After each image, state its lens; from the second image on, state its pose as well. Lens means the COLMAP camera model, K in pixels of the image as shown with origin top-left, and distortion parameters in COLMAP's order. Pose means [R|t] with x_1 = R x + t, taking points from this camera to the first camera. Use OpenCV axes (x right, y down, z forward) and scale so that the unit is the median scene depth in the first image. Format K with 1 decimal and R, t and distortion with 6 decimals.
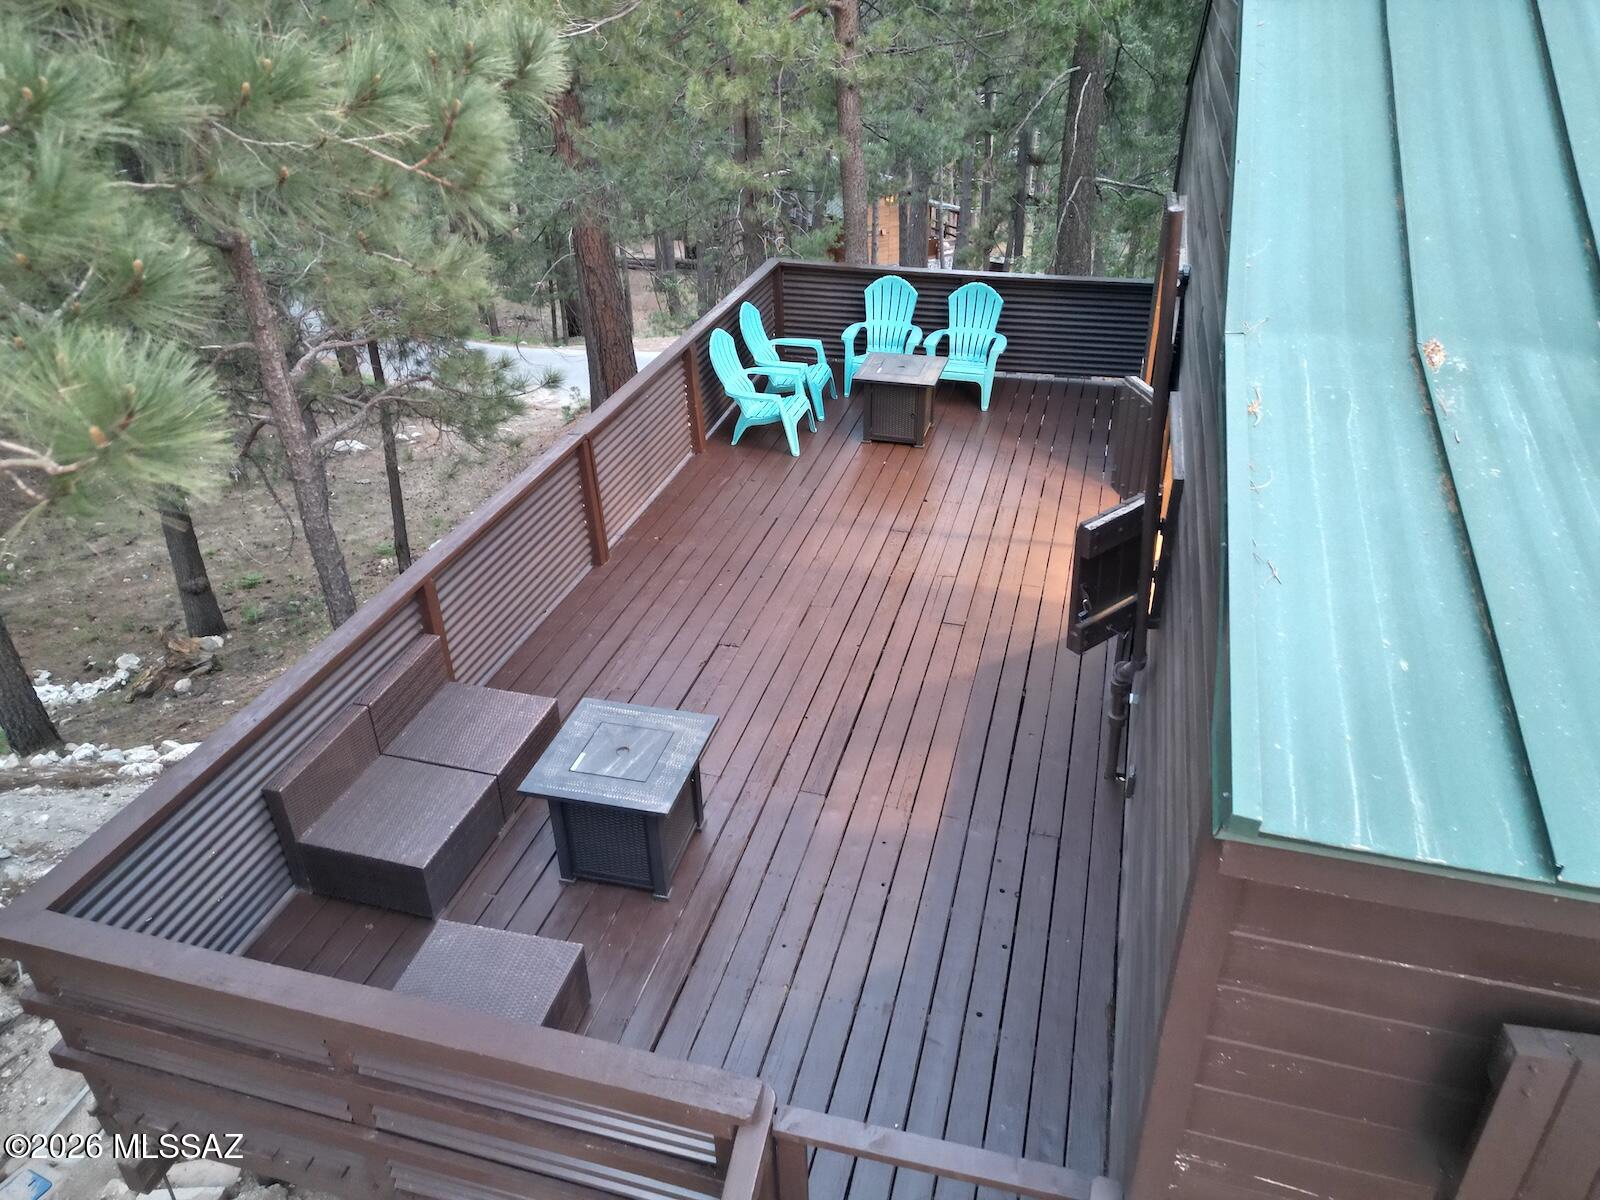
lens RADIAL K [[1131.3, 0, 800.0], [0, 1131.3, 600.0], [0, 0, 1]] dist [0.005998, -0.001380]
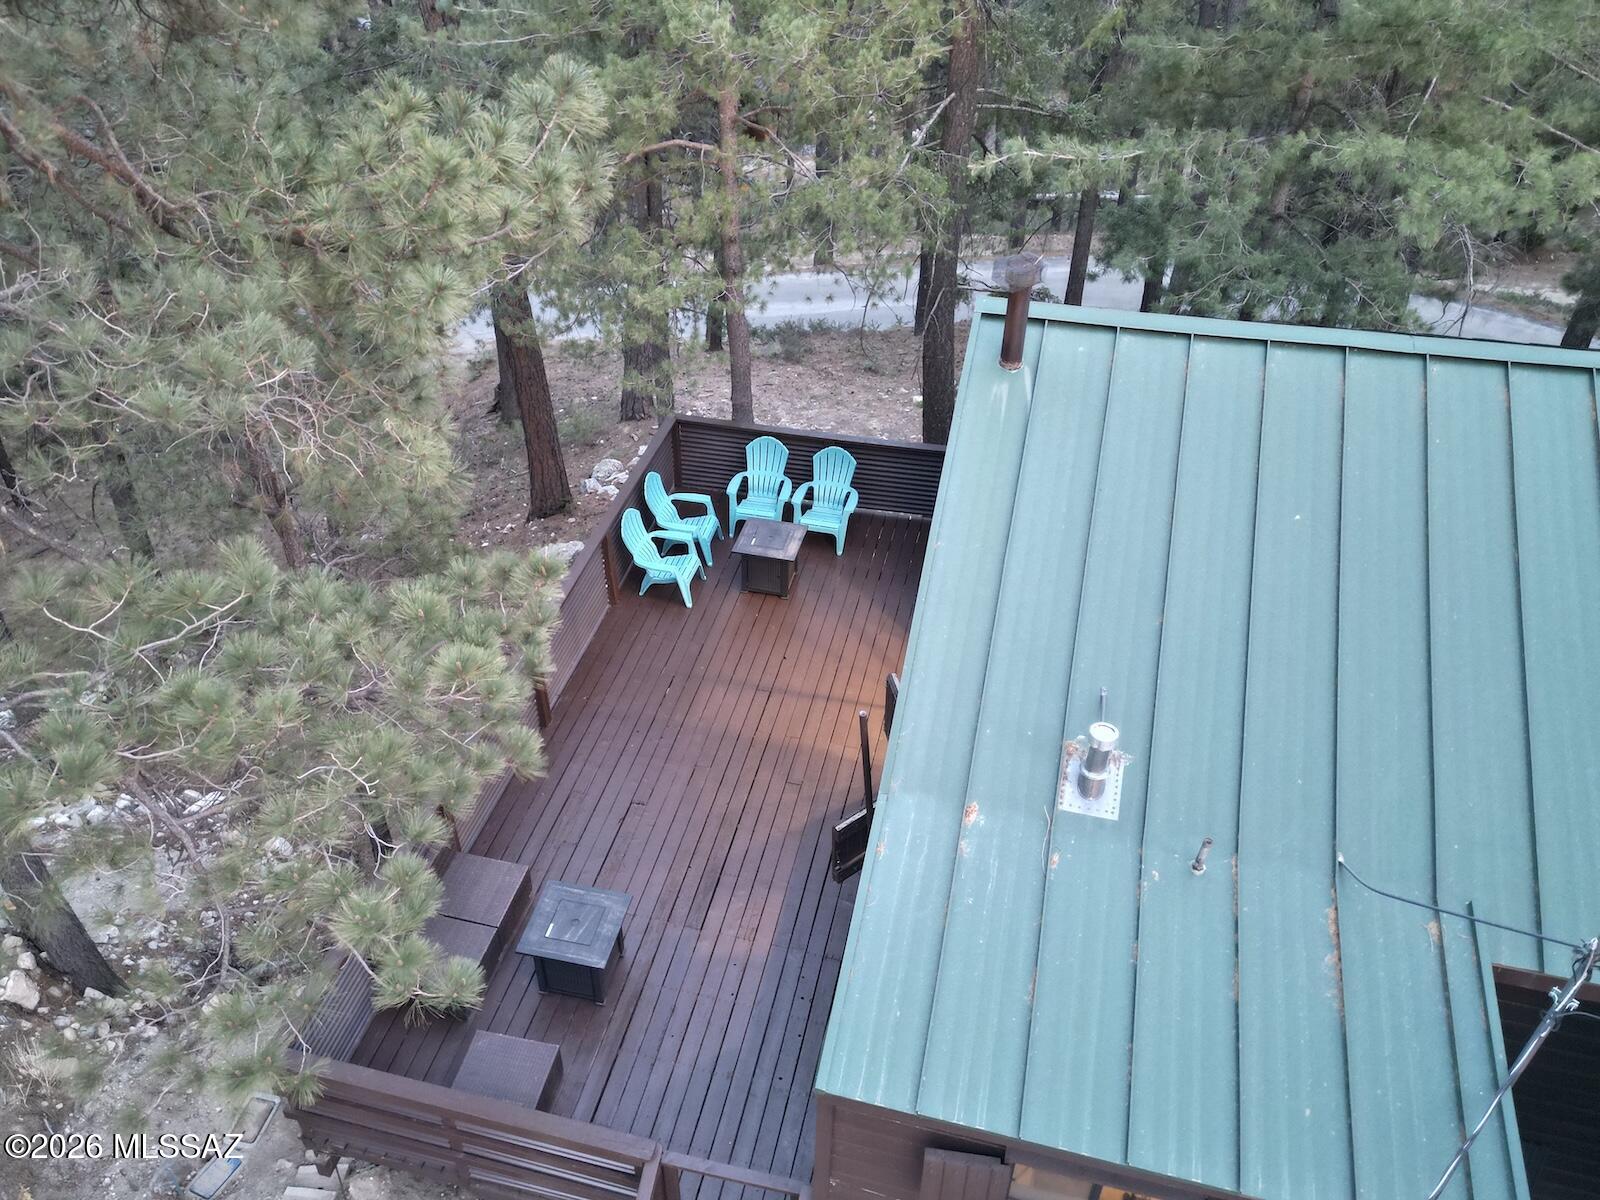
lens RADIAL K [[1237.0, 0, 746.1], [0, 1237.0, 603.2], [0, 0, 1]] dist [-0.042051, -0.001378]
pose [[0.999739, -0.002980, 0.022650, 0.029711], [0.000549, 0.994303, 0.106591, -0.284234], [-0.022839, -0.106550, 0.994045, -0.410781]]
